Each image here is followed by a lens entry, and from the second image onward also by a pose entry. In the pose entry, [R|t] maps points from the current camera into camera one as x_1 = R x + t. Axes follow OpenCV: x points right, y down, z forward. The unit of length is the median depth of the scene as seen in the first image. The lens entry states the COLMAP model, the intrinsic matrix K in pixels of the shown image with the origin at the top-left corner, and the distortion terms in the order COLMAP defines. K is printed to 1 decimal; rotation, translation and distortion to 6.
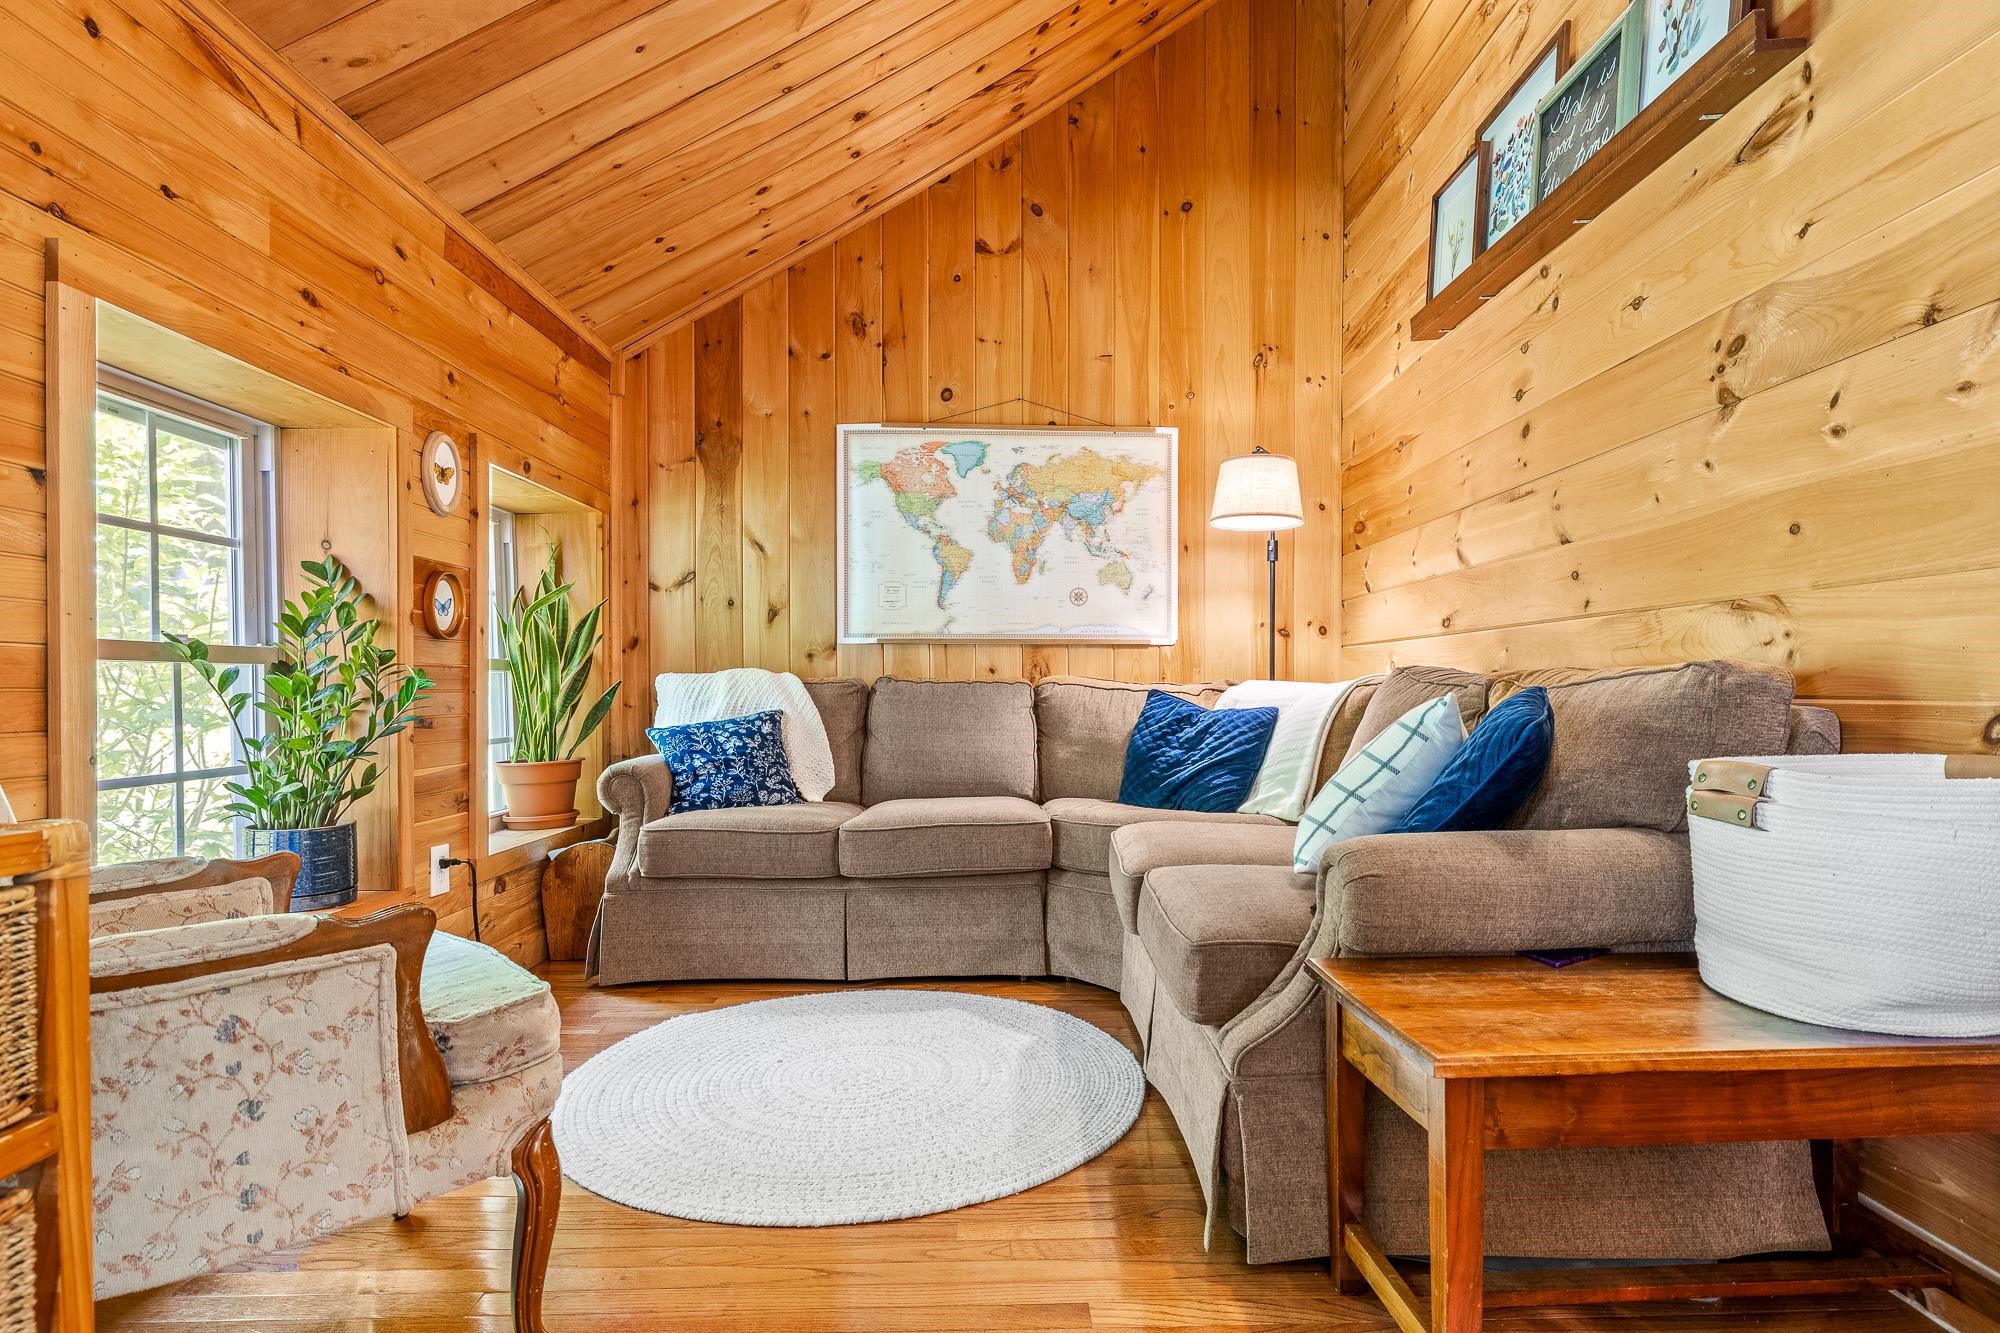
lens RADIAL K [[1026.9, 0, 1000.0], [0, 1026.9, 686.9], [0, 0, 1]] dist [-0.003554, 0.000189]
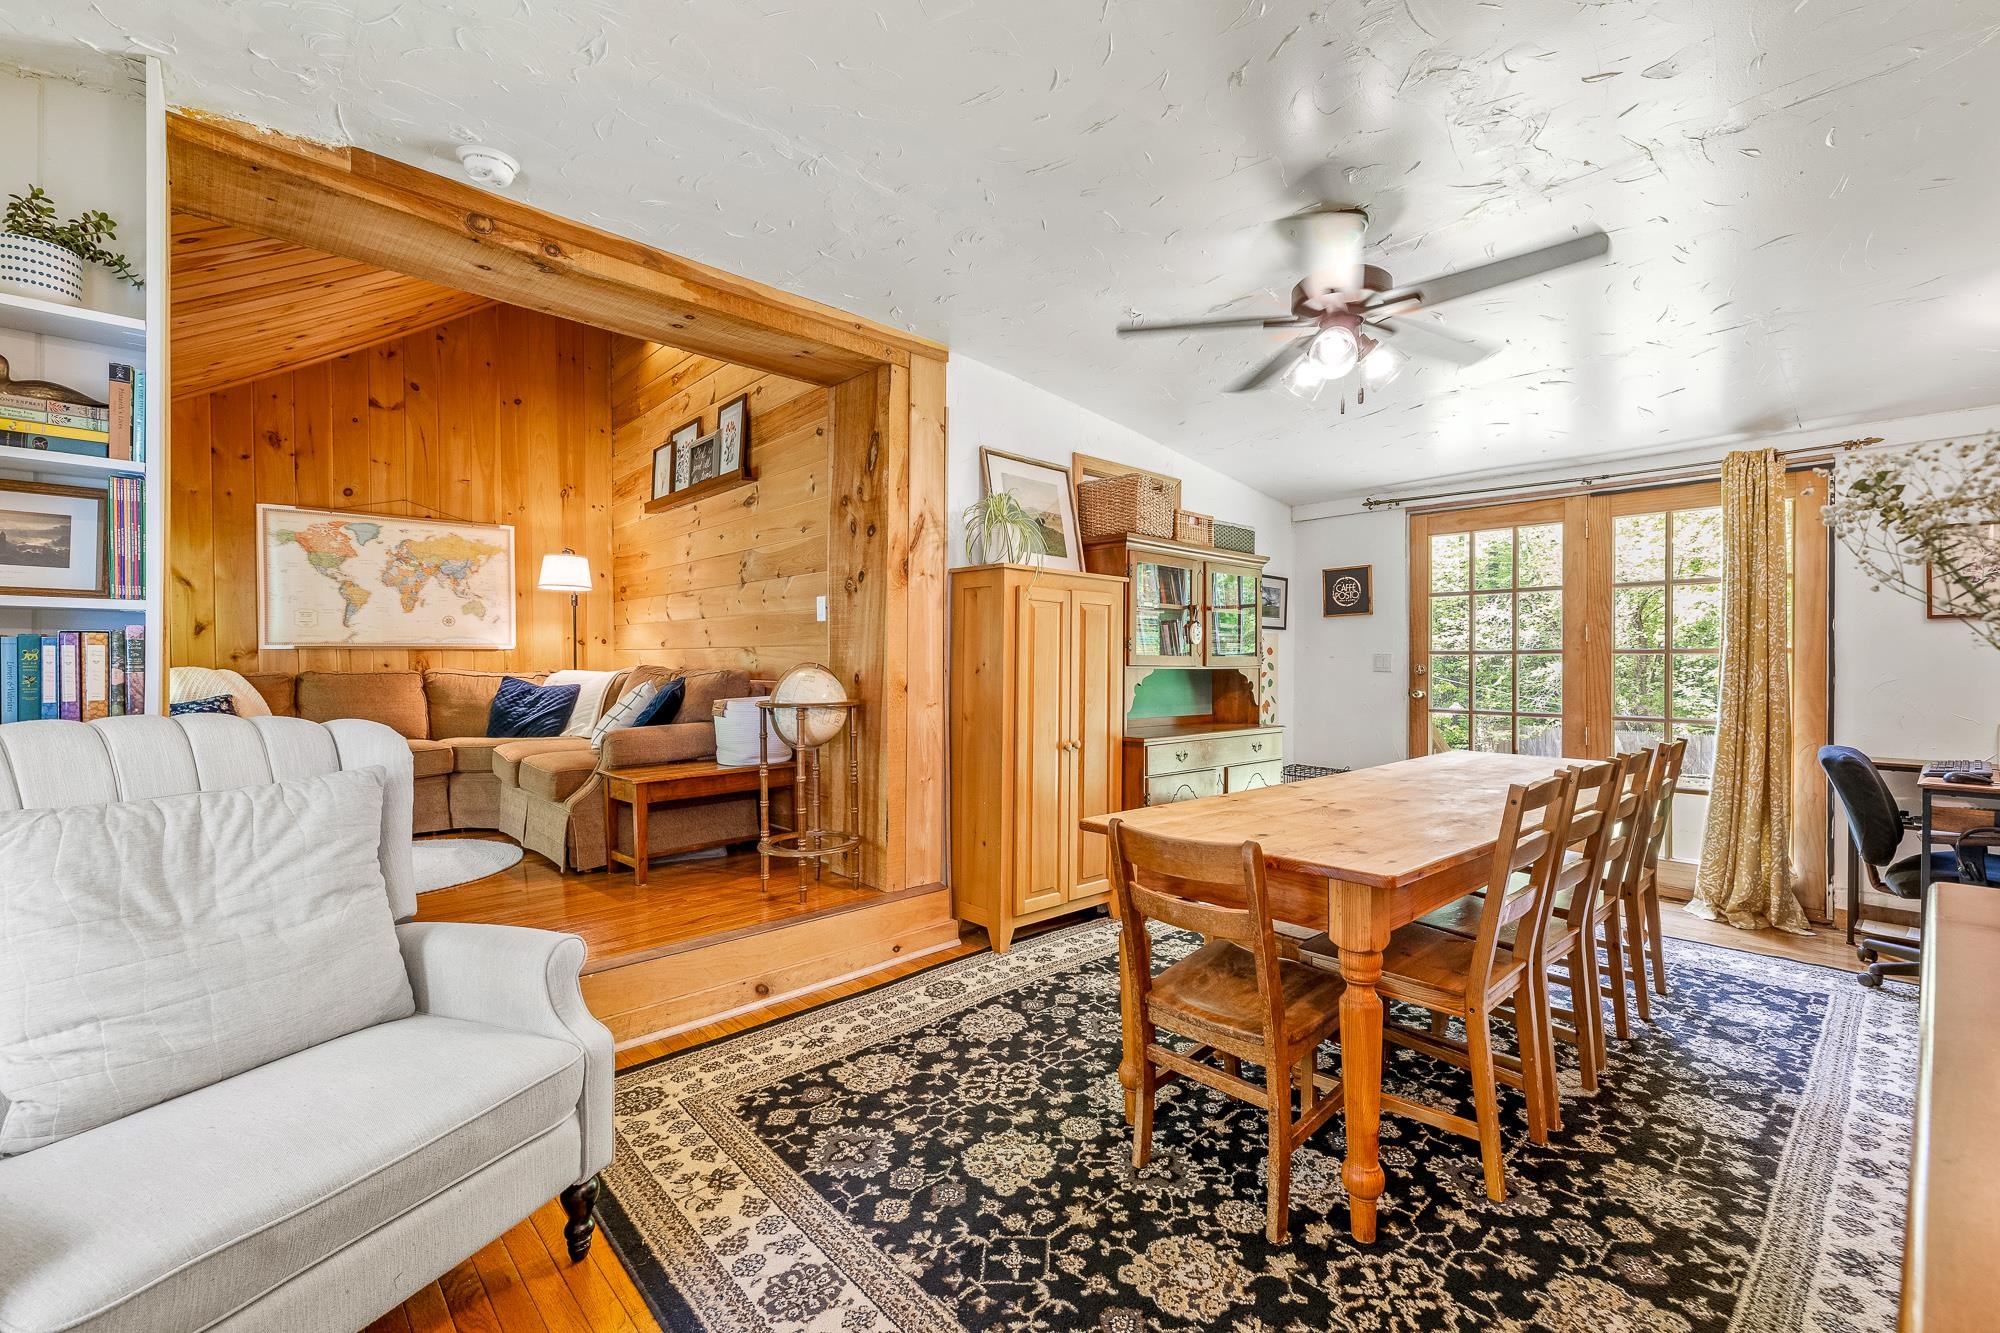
lens RADIAL K [[780.4, 0, 997.1], [0, 780.4, 676.1], [0, 0, 1]] dist [-0.001879, 0.000122]
pose [[0.720422, -0.019671, 0.693257, -0.171145], [0.004306, 0.999705, 0.023892, -0.024853], [-0.693522, -0.014227, 0.720295, -0.572652]]
